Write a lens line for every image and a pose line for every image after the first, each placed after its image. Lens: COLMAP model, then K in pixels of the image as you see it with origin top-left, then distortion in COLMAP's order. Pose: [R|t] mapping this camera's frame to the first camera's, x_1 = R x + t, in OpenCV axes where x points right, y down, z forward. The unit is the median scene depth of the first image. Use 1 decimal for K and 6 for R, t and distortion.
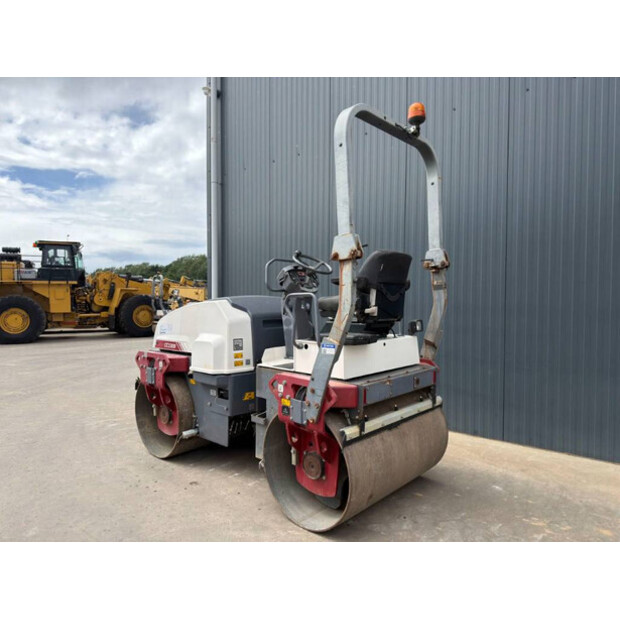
lens RADIAL K [[437.6, 0, 313.2], [0, 437.6, 317.3], [0, 0, 1]] dist [0.001544, -0.008075]
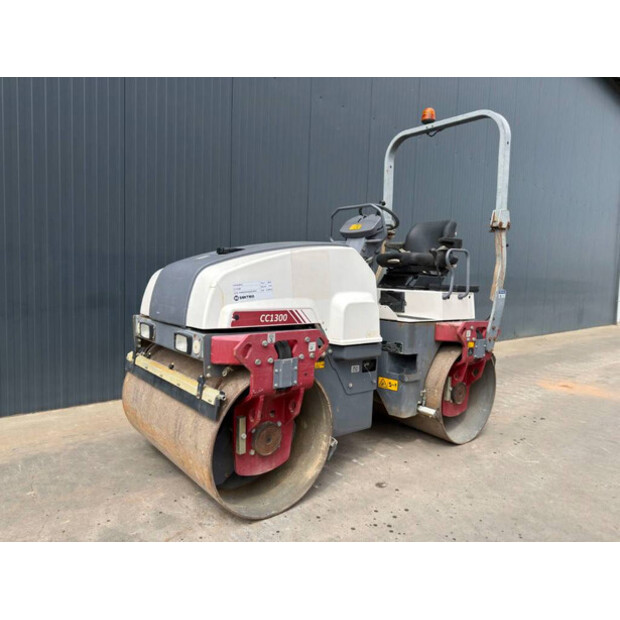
lens RADIAL K [[448.2, 0, 310.0], [0, 448.2, 310.0], [0, 0, 1]] dist [0.038981, -0.002012]
pose [[0.139373, -0.078626, 0.987114, -1.038451], [-0.011946, 0.996637, 0.081072, 0.007201], [-0.990168, -0.023091, 0.137965, 1.004829]]
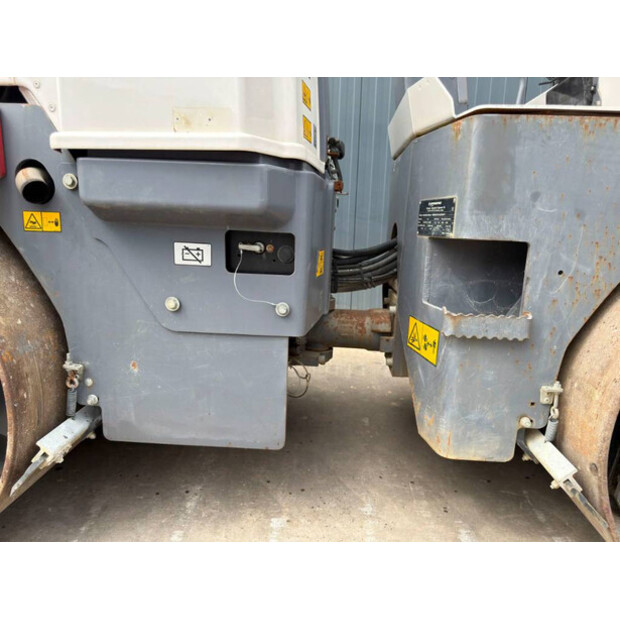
lens RADIAL K [[437.6, 0, 313.2], [0, 437.6, 317.3], [0, 0, 1]] dist [0.001544, -0.008075]
pose [[0.774277, -0.110507, 0.623124, -0.341232], [-0.006667, 0.983157, 0.182641, 0.167414], [-0.632812, -0.145569, 0.760499, 0.798214]]
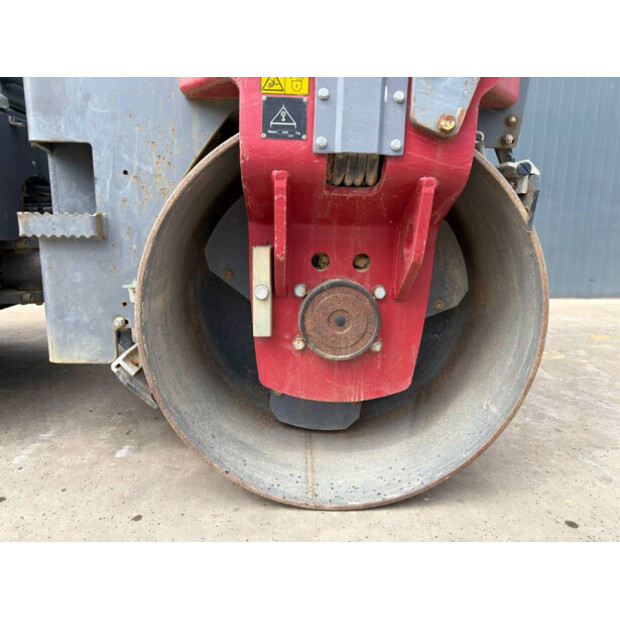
lens RADIAL K [[437.6, 0, 313.2], [0, 437.6, 317.3], [0, 0, 1]] dist [0.001544, -0.008075]
pose [[0.713341, -0.133347, 0.688014, -0.190714], [0.010859, 0.983716, 0.179400, 0.224526], [-0.700733, -0.120502, 0.703173, 0.634990]]
